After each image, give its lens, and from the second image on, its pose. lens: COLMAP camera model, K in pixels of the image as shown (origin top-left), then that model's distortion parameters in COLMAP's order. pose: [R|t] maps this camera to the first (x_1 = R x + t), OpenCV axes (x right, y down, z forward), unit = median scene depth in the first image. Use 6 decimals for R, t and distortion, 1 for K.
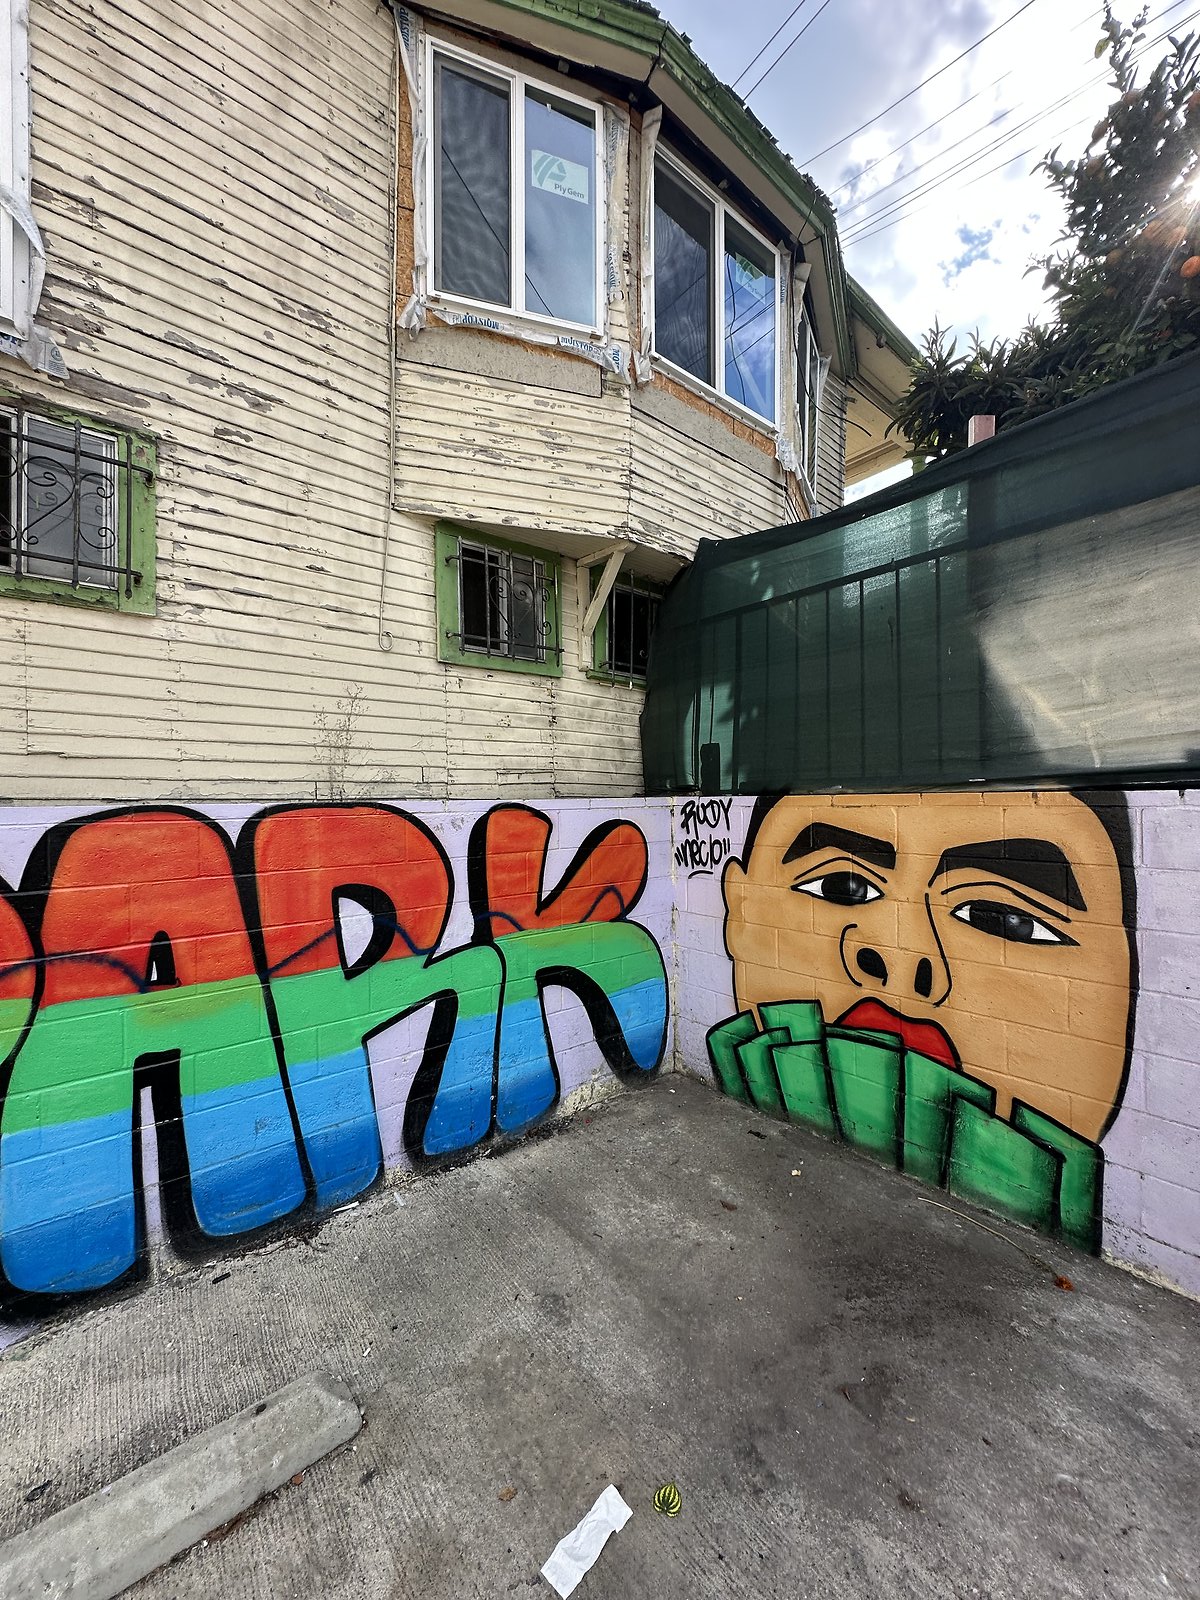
lens RADIAL K [[639.3, 0, 602.0], [0, 639.3, 797.6], [0, 0, 1]] dist [-0.002525, 0.000379]
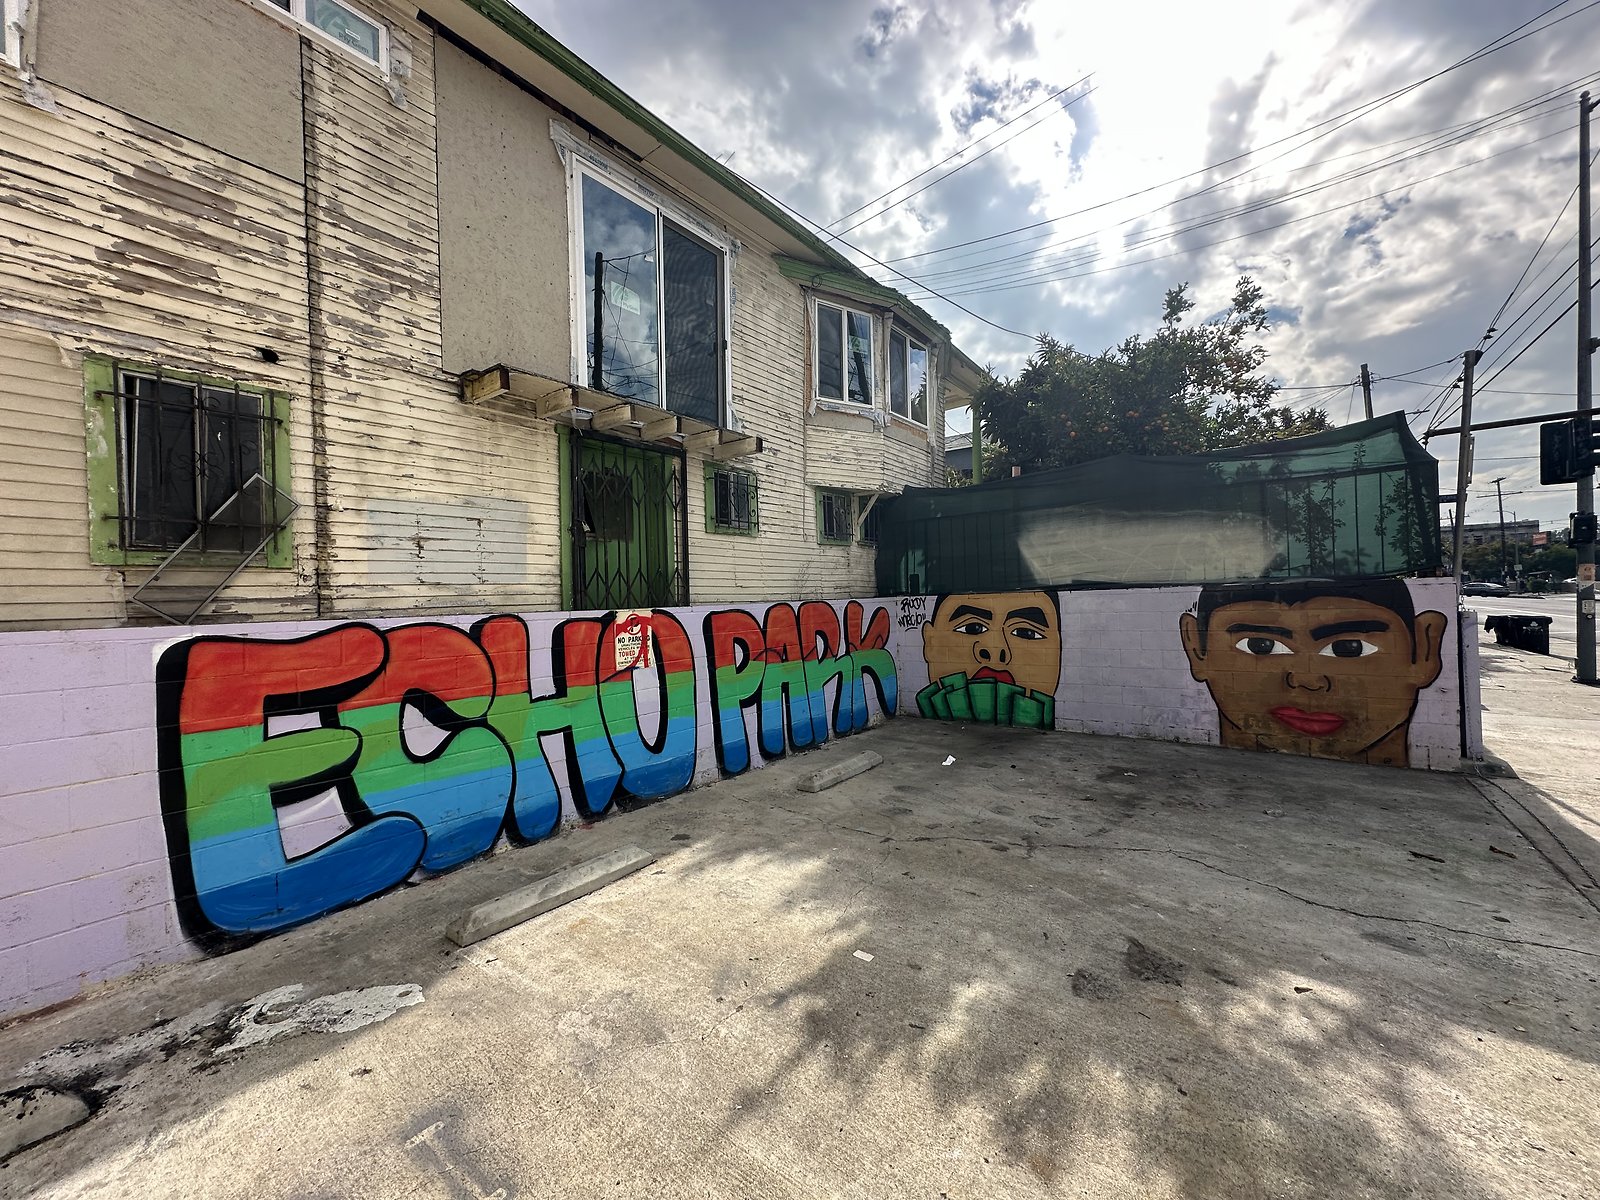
lens RADIAL K [[638.8, 0, 797.7], [0, 638.8, 599.9], [0, 0, 1]] dist [-0.003645, 0.001193]
pose [[0.973103, -0.022889, 0.229229, -1.022316], [0.022968, 0.999734, 0.002324, -0.004965], [-0.229221, 0.003004, 0.973370, -1.553916]]
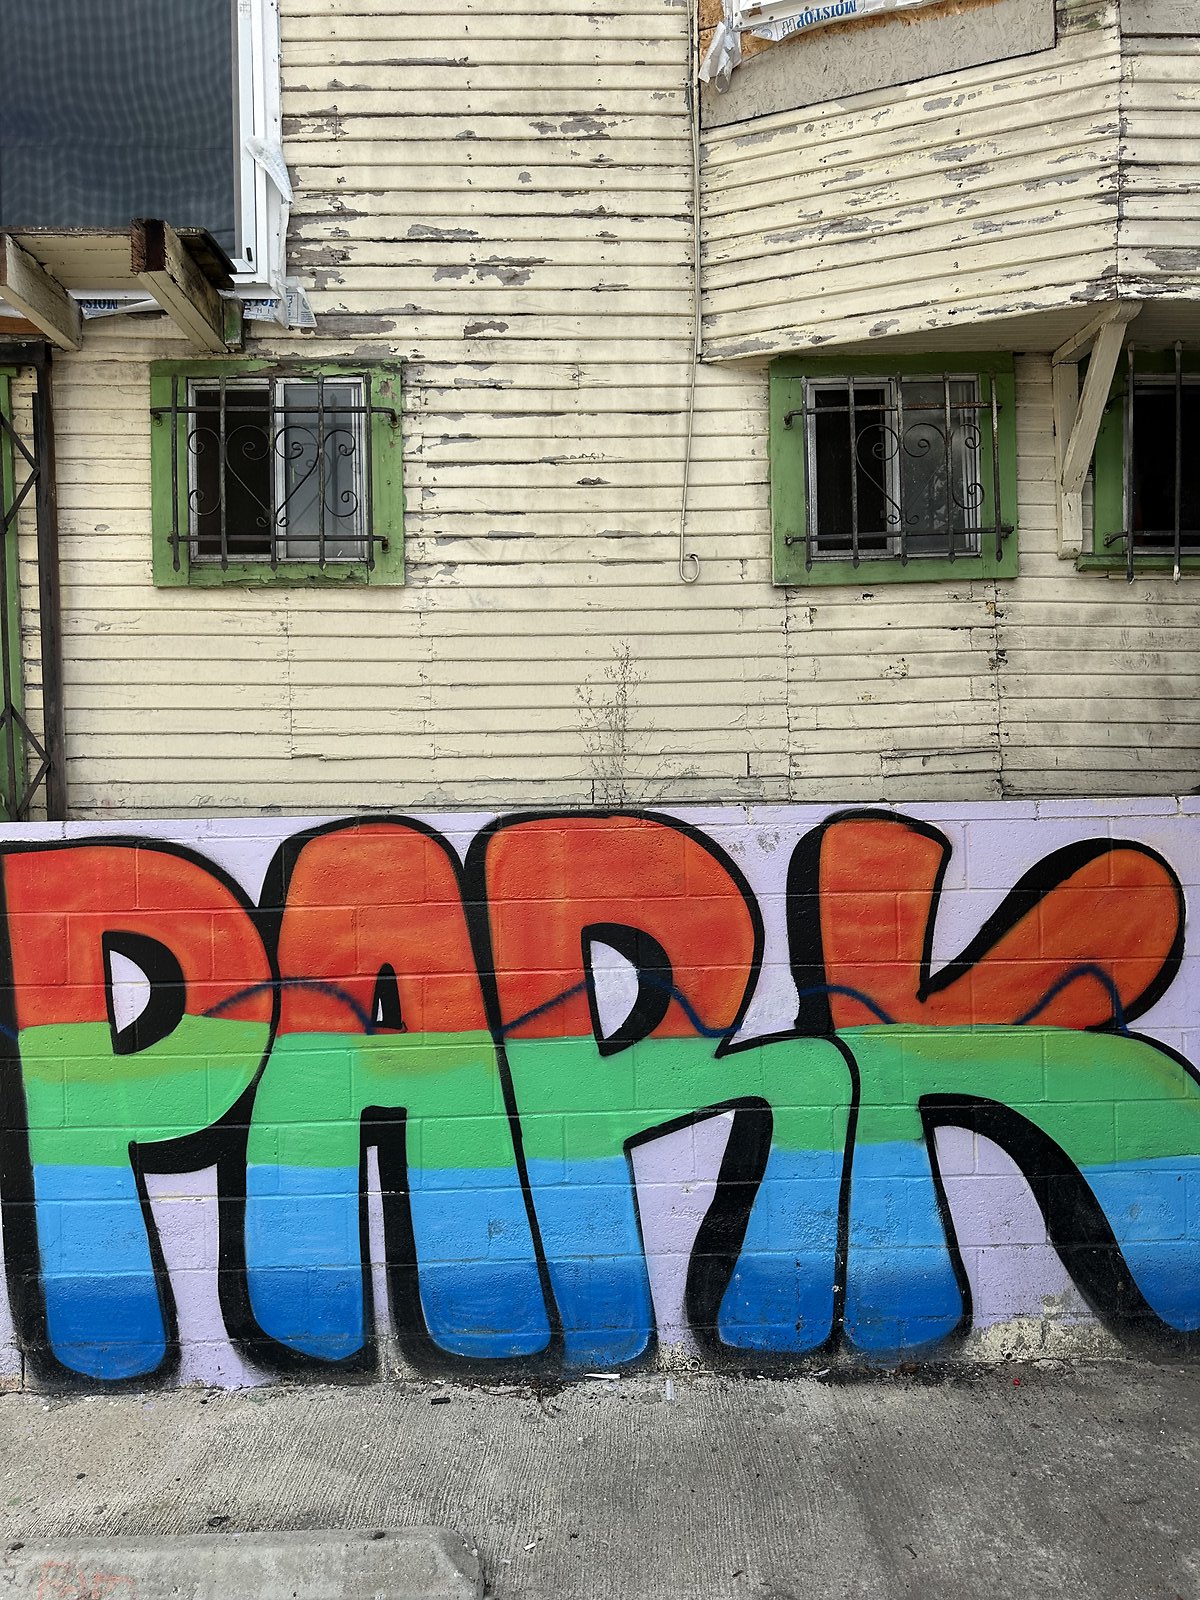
lens RADIAL K [[1123.3, 0, 607.7], [0, 1123.3, 800.8], [0, 0, 1]] dist [0.105962, -0.171247]
pose [[0.778153, -0.000745, -0.628074, 0.366198], [0.012162, 0.999830, 0.013882, -0.018485], [0.627957, -0.018441, 0.778029, 0.017830]]
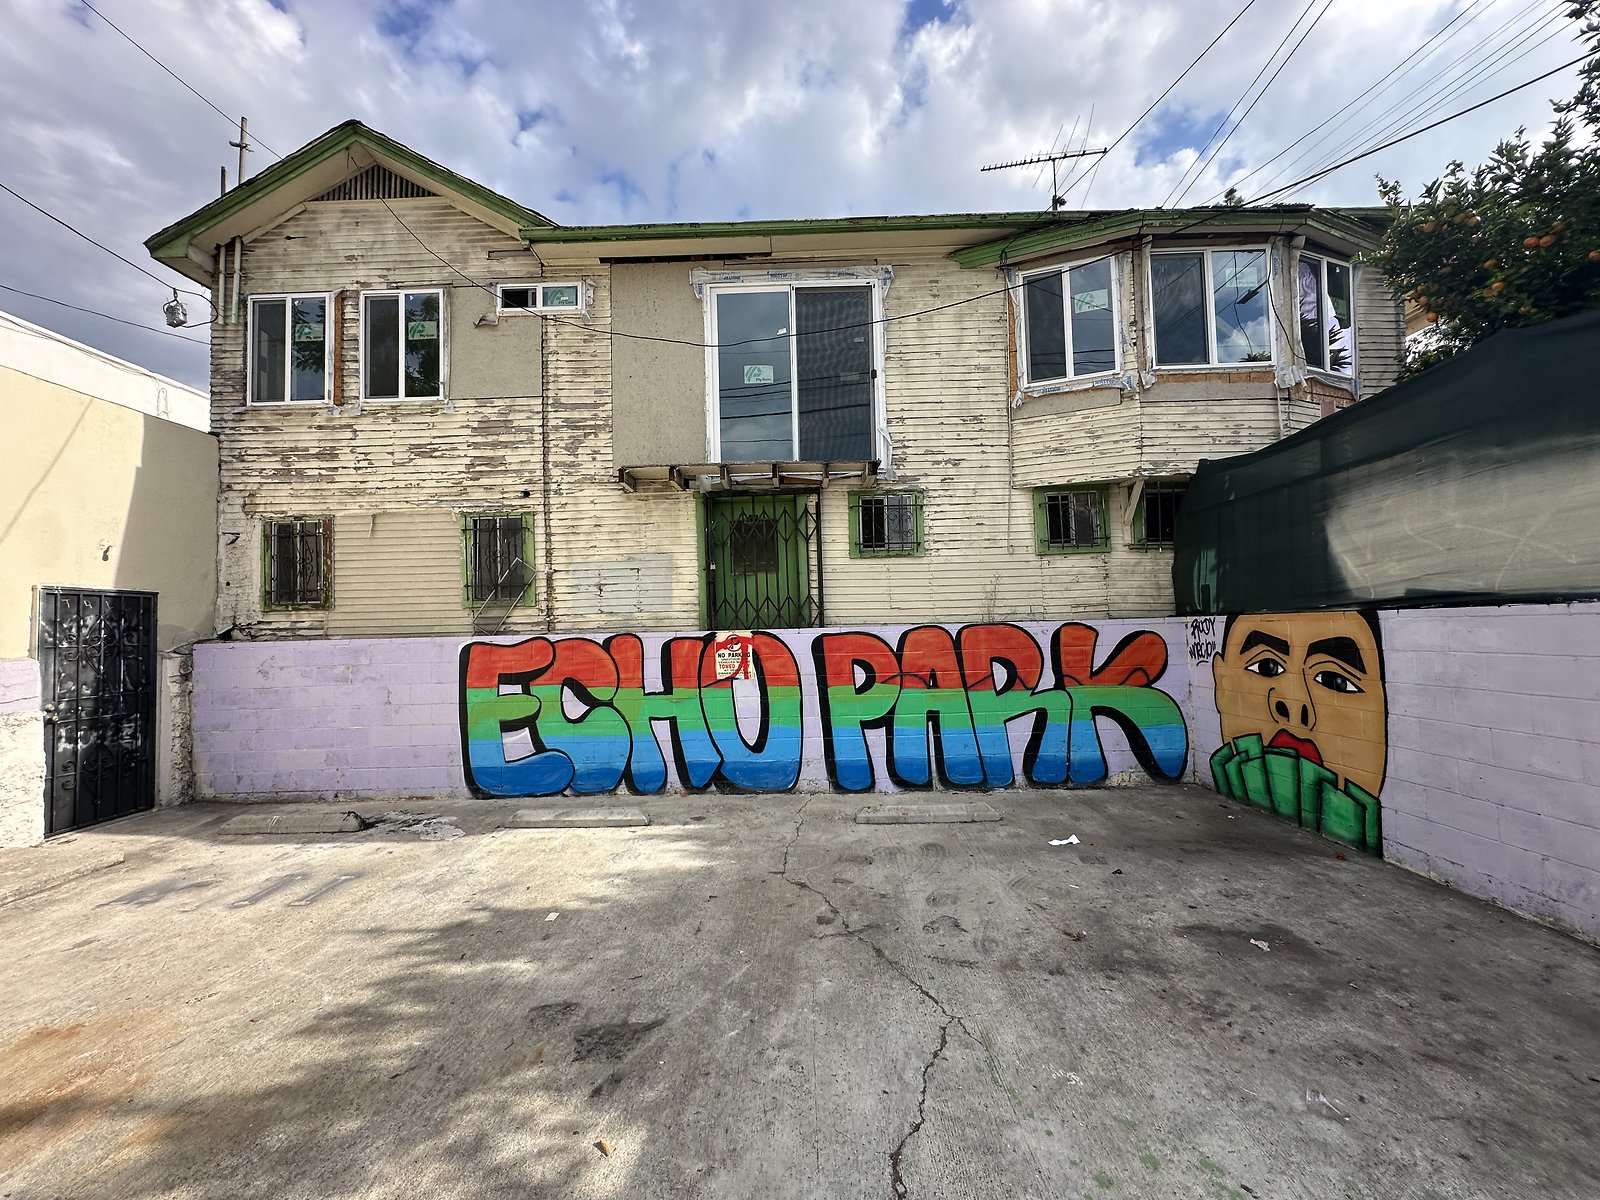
lens RADIAL K [[638.8, 0, 797.7], [0, 638.8, 599.9], [0, 0, 1]] dist [-0.003645, 0.001193]
pose [[0.756361, -0.039266, -0.652975, 0.573940], [0.019879, 0.999115, -0.037055, -0.004973], [0.653853, 0.015046, 0.756472, -1.223079]]
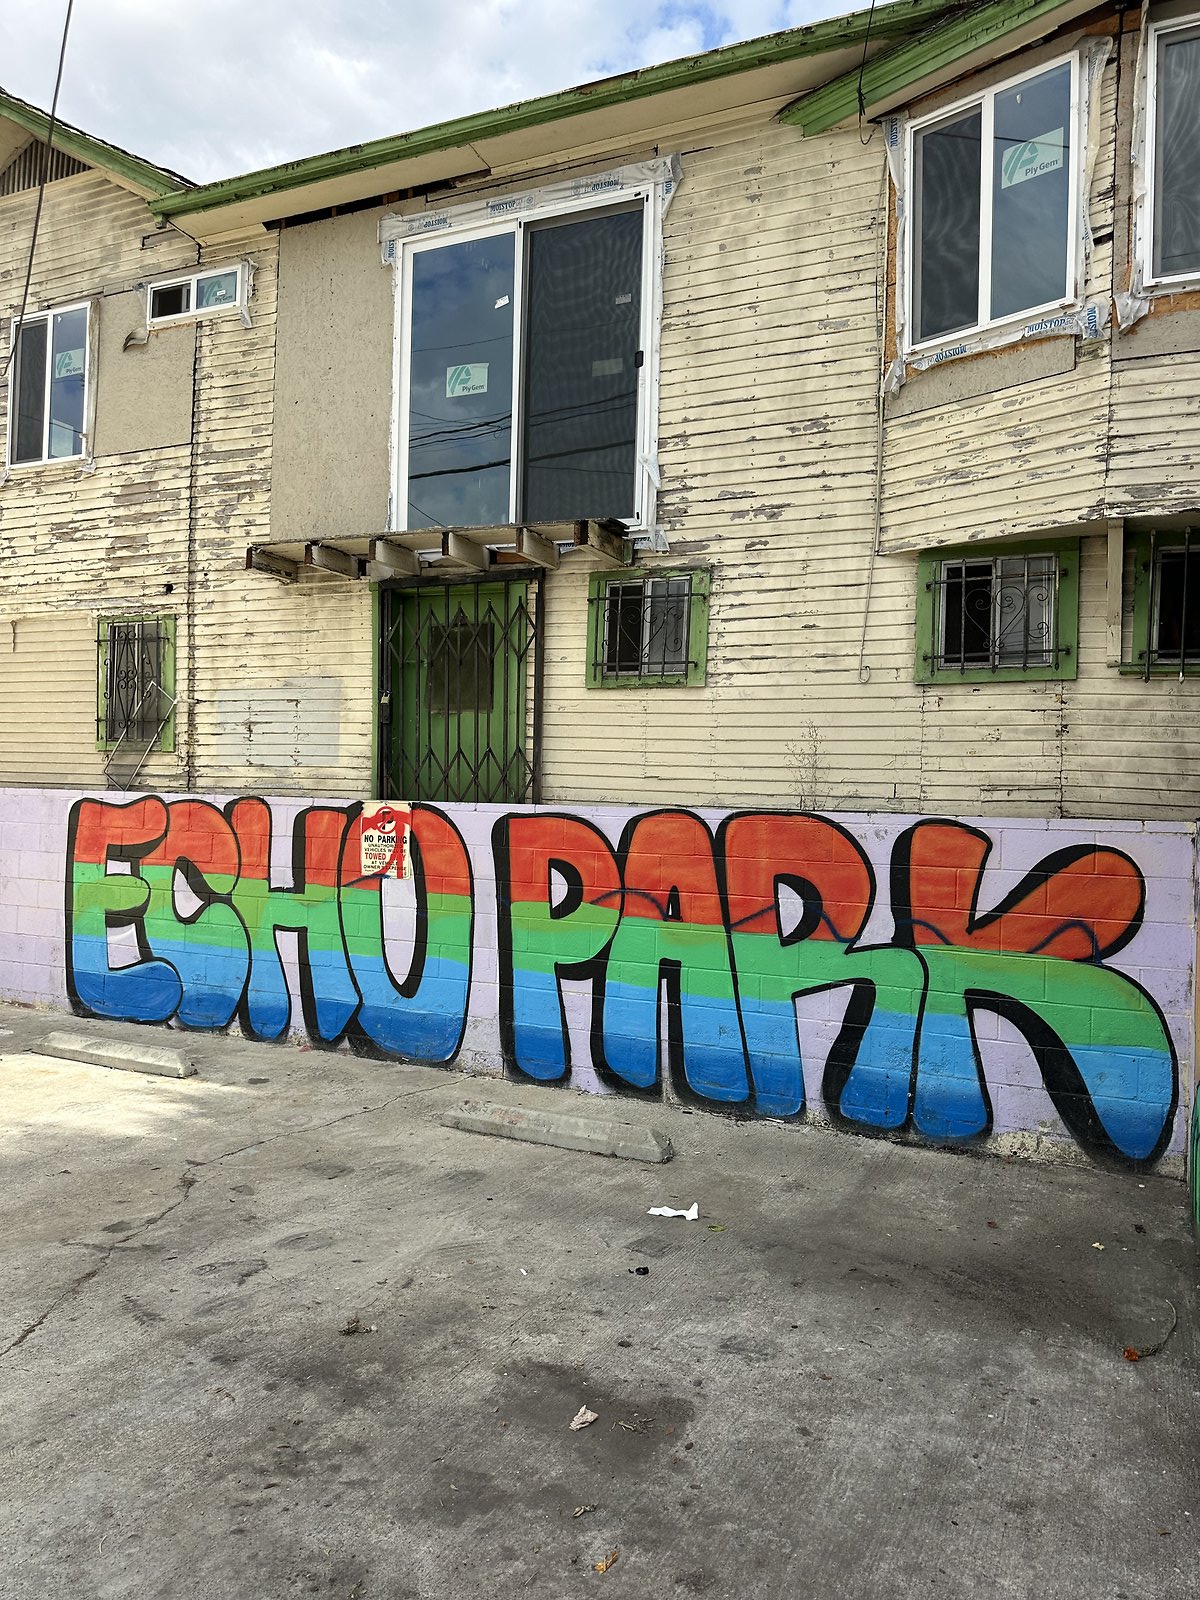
lens RADIAL K [[1116.6, 0, 600.6], [0, 1116.6, 791.2], [0, 0, 1]] dist [0.137569, -0.237061]
pose [[0.423232, 0.006963, -0.905995, 1.391554], [-0.035195, 0.999342, -0.008761, -0.000706], [0.905337, 0.035595, 0.423199, -0.298391]]
